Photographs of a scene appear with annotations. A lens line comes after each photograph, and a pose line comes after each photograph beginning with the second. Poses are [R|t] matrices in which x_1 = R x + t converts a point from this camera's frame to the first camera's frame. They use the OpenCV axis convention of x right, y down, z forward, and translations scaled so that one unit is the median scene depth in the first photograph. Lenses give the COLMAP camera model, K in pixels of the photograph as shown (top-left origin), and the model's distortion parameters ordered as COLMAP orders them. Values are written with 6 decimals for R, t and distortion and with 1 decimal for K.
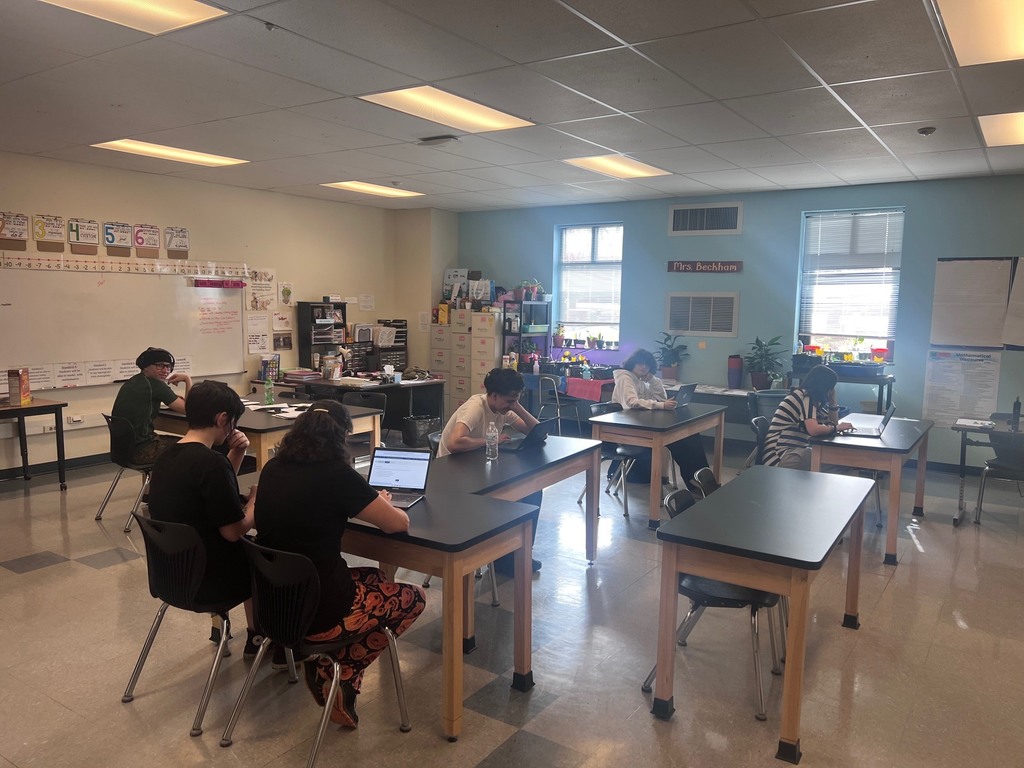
lens RADIAL K [[771.6, 0, 511.4], [0, 771.6, 387.0], [0, 0, 1]] dist [0.068918, 0.001178]
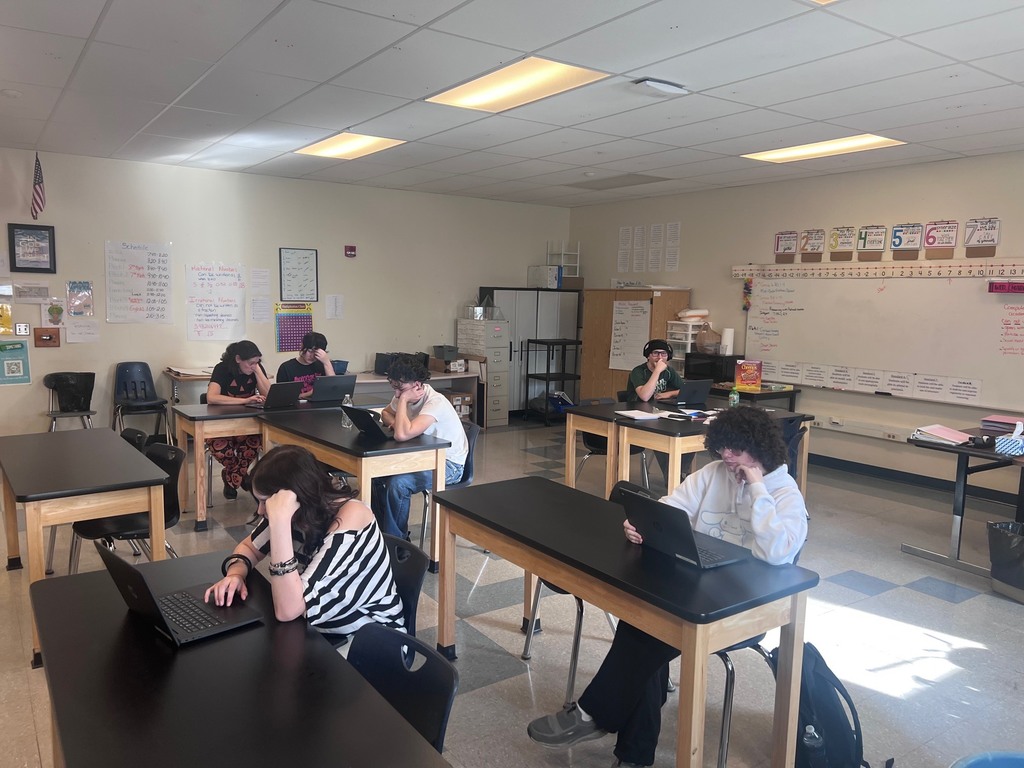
lens RADIAL K [[771.6, 0, 511.5], [0, 771.6, 383.3], [0, 0, 1]] dist [0.068918, 0.001178]
pose [[-0.365014, 0.096051, -0.926034, 0.542496], [-0.134644, 0.978761, 0.154592, -0.106909], [0.921214, 0.181113, -0.344329, 0.932144]]
